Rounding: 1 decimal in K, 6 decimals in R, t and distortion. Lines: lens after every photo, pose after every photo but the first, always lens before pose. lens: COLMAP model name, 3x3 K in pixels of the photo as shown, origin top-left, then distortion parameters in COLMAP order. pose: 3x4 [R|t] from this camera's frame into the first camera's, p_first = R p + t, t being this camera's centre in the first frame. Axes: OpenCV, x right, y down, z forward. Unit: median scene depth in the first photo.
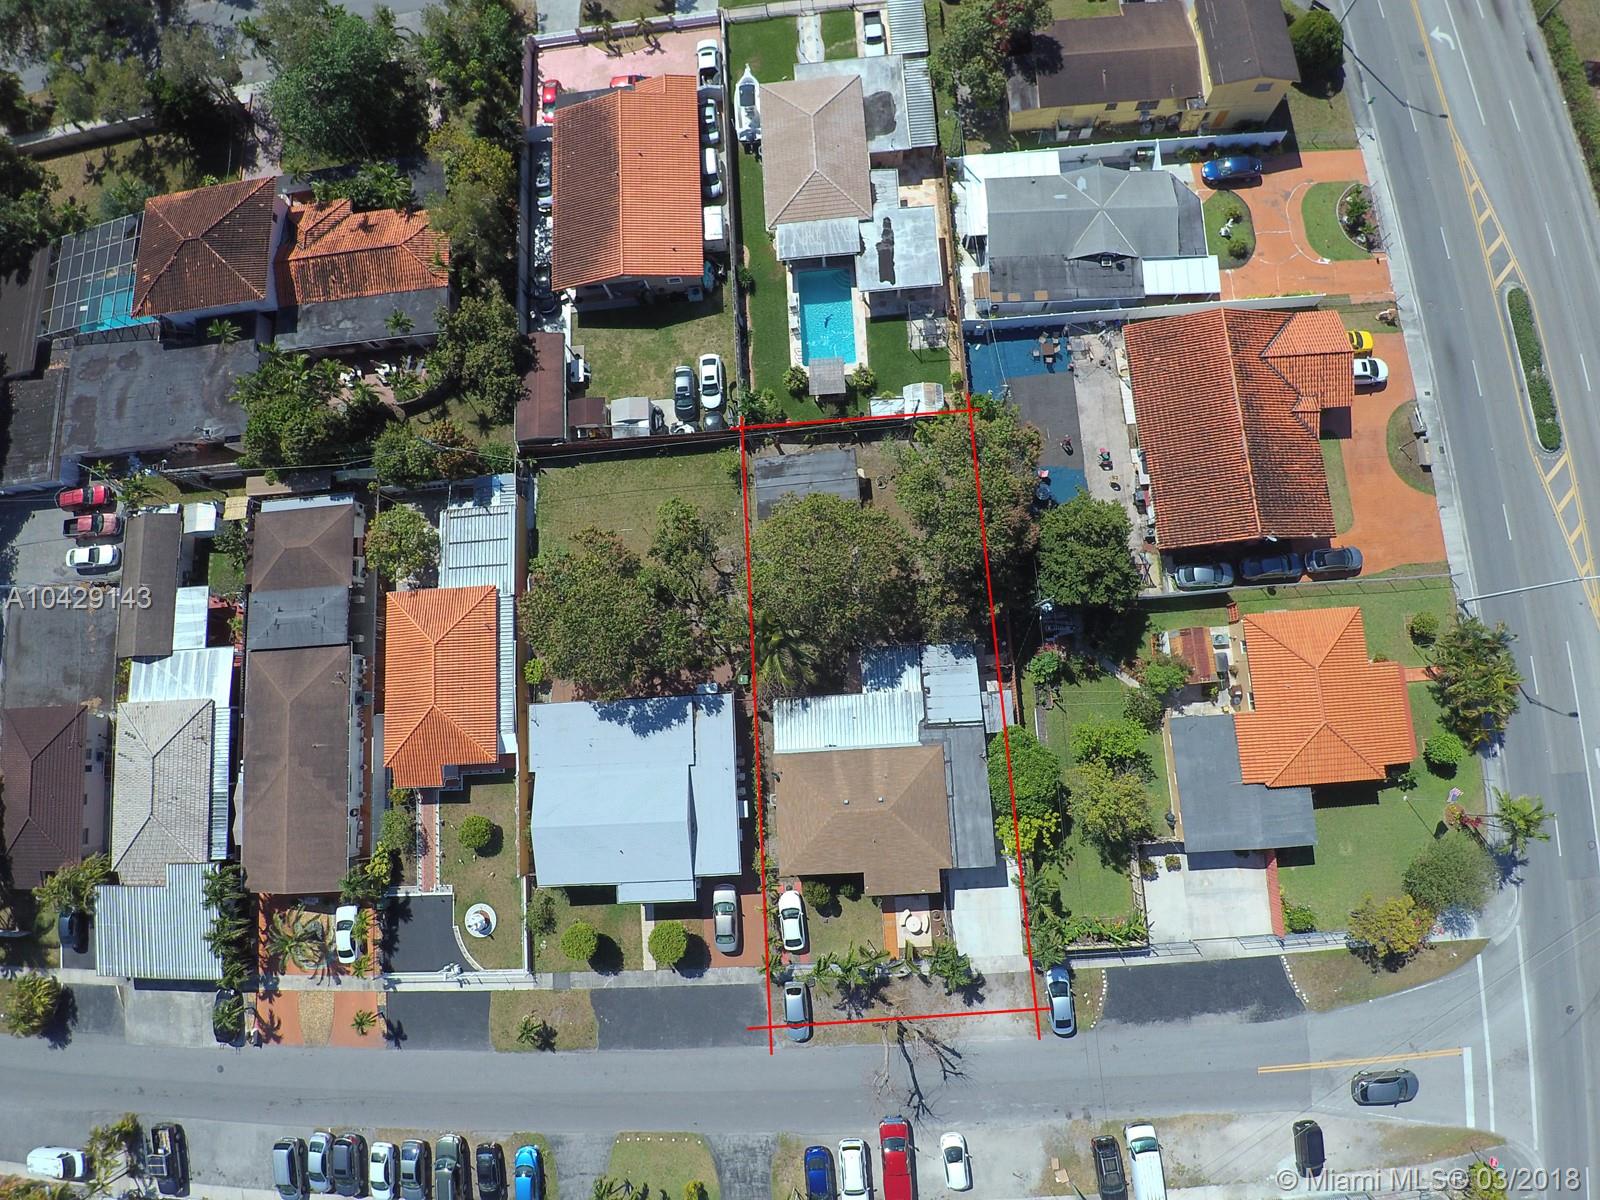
lens RADIAL K [[802.0, 0, 800.0], [0, 802.0, 600.0], [0, 0, 1]] dist [-0.044376, -0.014595]
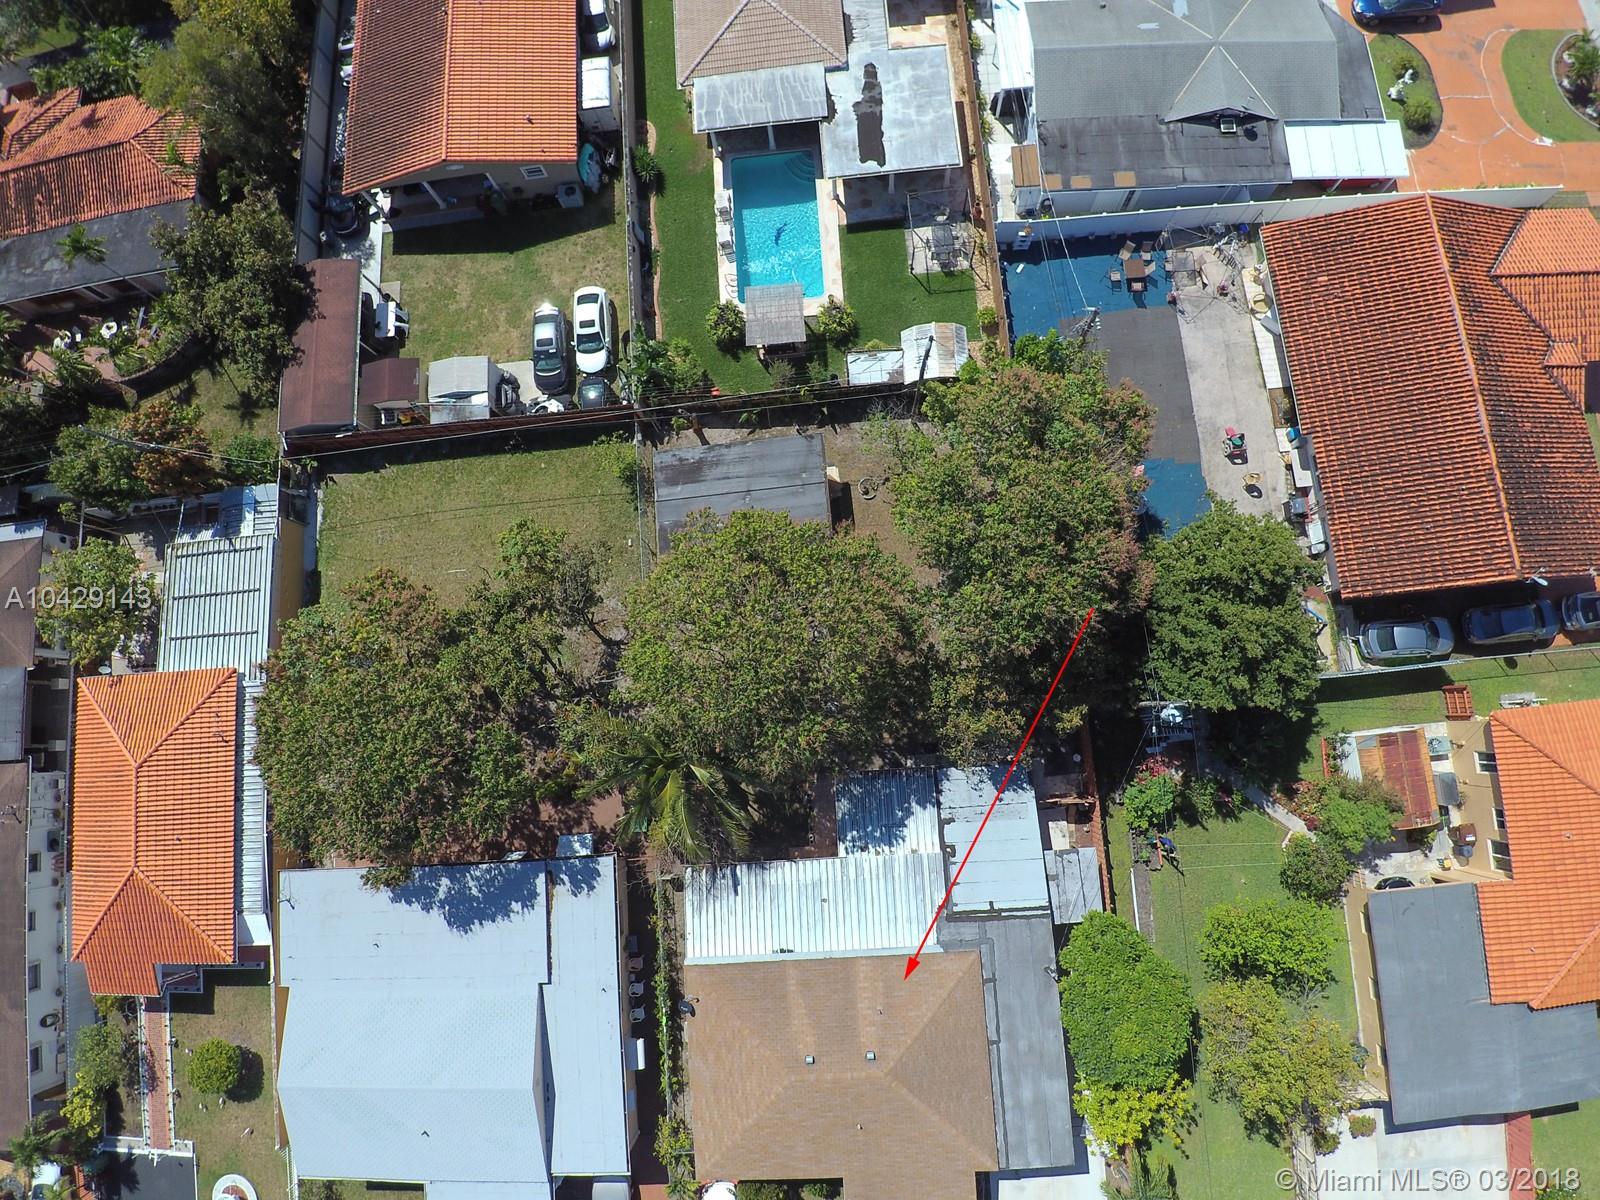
lens RADIAL K [[802.0, 0, 800.0], [0, 802.0, 600.0], [0, 0, 1]] dist [-0.044376, -0.014595]
pose [[0.999898, -0.013864, 0.003373, 0.050458], [0.013871, 0.999901, -0.002184, -0.065781], [-0.003342, 0.002231, 0.999992, 0.418428]]
